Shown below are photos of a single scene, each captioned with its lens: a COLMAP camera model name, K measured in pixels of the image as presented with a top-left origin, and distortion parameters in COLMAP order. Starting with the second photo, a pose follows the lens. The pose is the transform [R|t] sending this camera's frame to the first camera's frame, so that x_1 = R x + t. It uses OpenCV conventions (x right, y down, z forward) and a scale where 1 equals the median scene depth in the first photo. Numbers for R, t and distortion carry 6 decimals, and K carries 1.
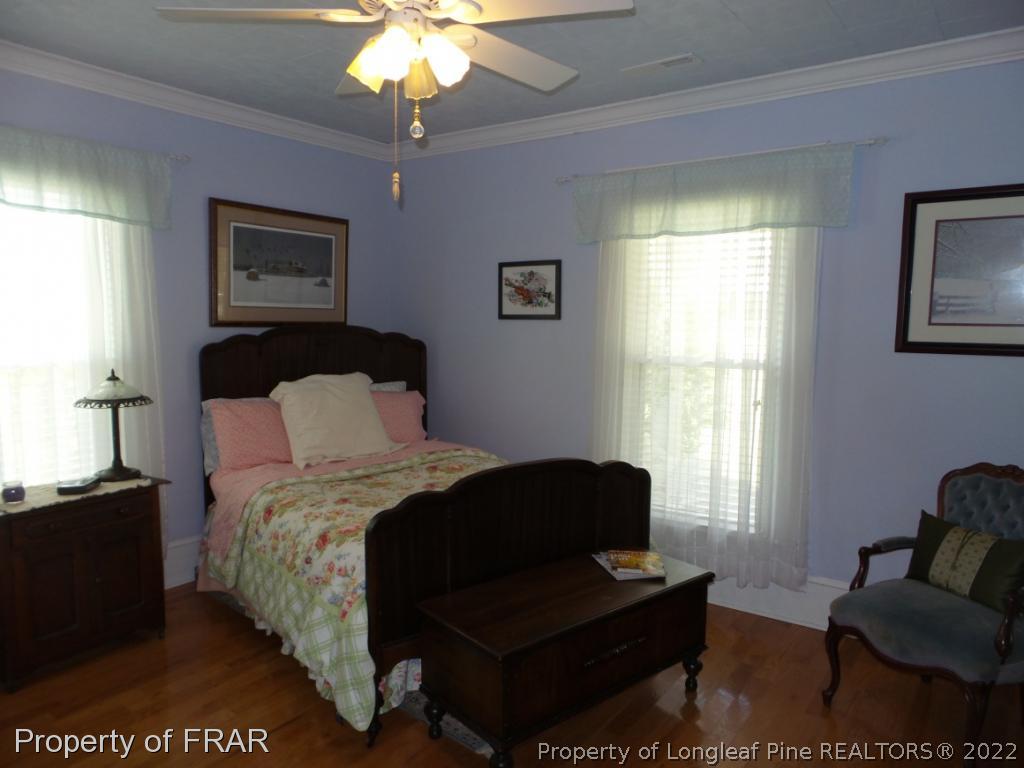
lens RADIAL K [[697.8, 0, 512.0], [0, 697.8, 384.0], [0, 0, 1]] dist [0.001814, 0.005293]
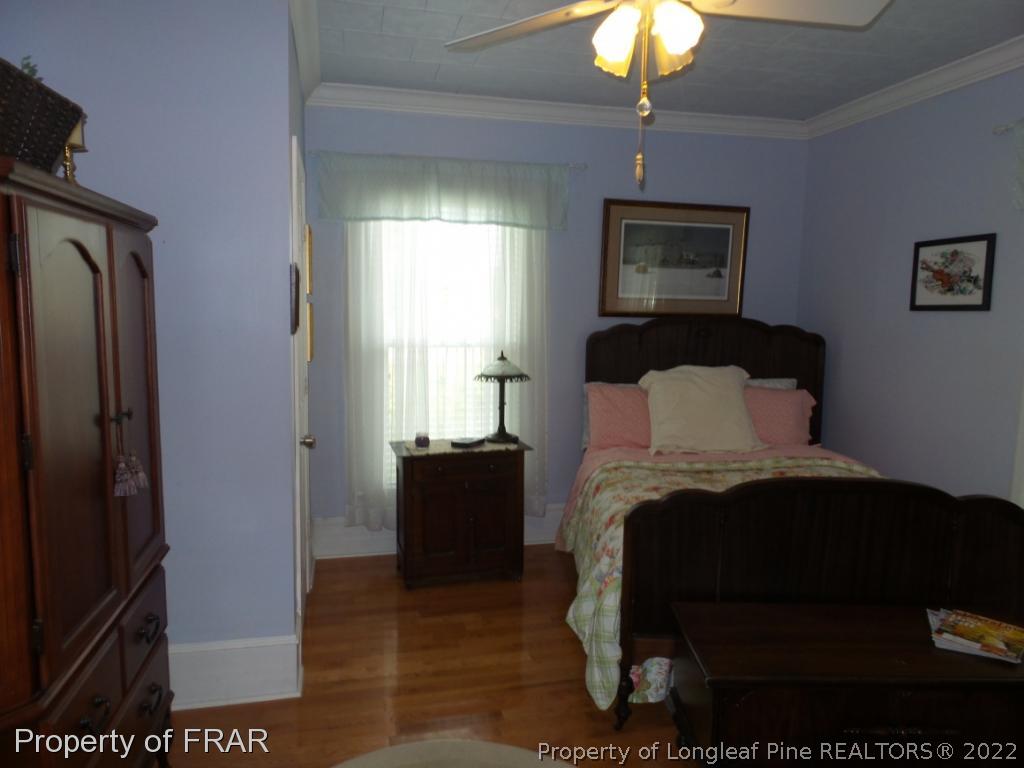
lens RADIAL K [[697.8, 0, 512.0], [0, 697.8, 384.0], [0, 0, 1]] dist [0.001814, 0.005293]
pose [[0.766505, 0.067735, -0.638656, 0.185130], [-0.064808, 0.997504, 0.028013, 0.001537], [0.638960, 0.019918, 0.768982, 0.074561]]
